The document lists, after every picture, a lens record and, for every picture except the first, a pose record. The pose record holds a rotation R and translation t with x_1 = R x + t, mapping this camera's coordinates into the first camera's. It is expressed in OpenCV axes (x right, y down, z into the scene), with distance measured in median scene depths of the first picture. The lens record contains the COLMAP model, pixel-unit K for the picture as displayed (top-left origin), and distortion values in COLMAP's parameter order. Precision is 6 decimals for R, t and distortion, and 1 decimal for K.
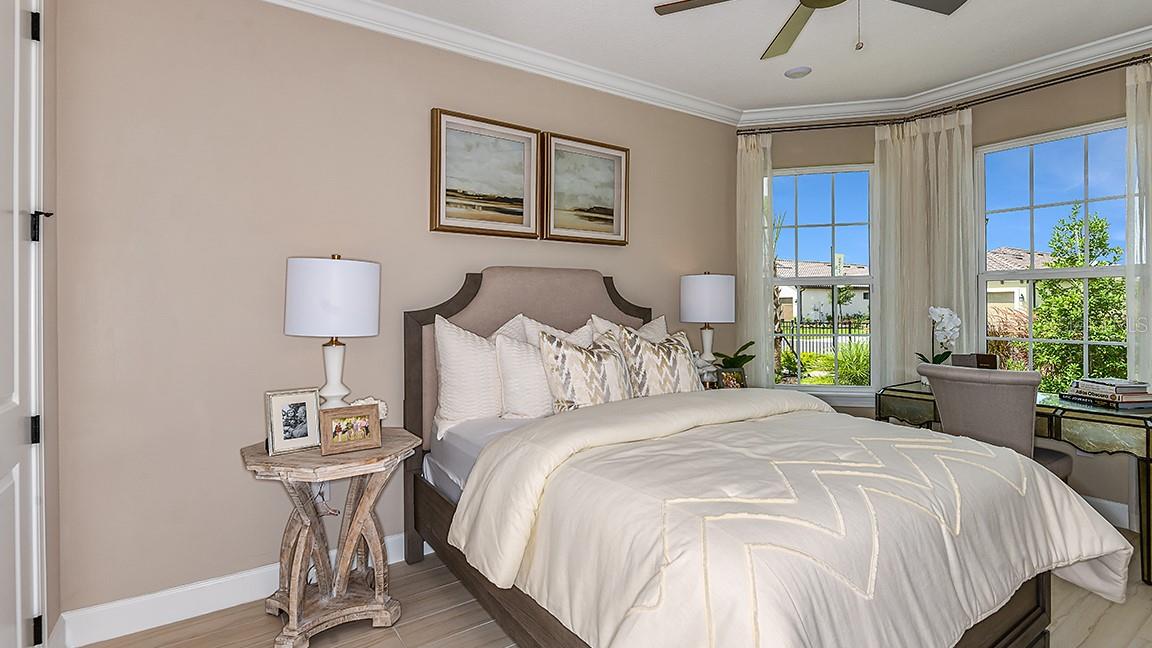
lens RADIAL K [[517.0, 0, 572.8], [0, 517.0, 304.9], [0, 0, 1]] dist [0.055530, -0.029645]
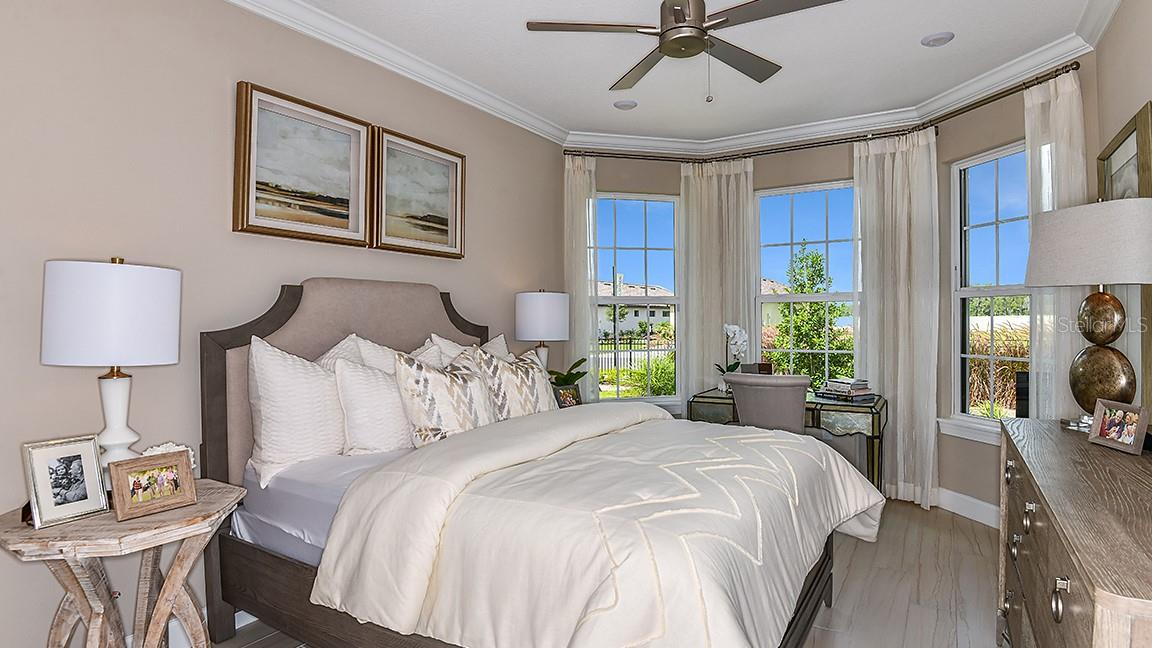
lens RADIAL K [[562.6, 0, 576.0], [0, 562.6, 324.0], [0, 0, 1]] dist [0.002579, -0.021490]
pose [[0.915552, -0.002778, 0.402191, -0.153676], [0.001542, 0.999993, 0.003397, -0.001613], [-0.402198, -0.002490, 0.915549, -0.007035]]
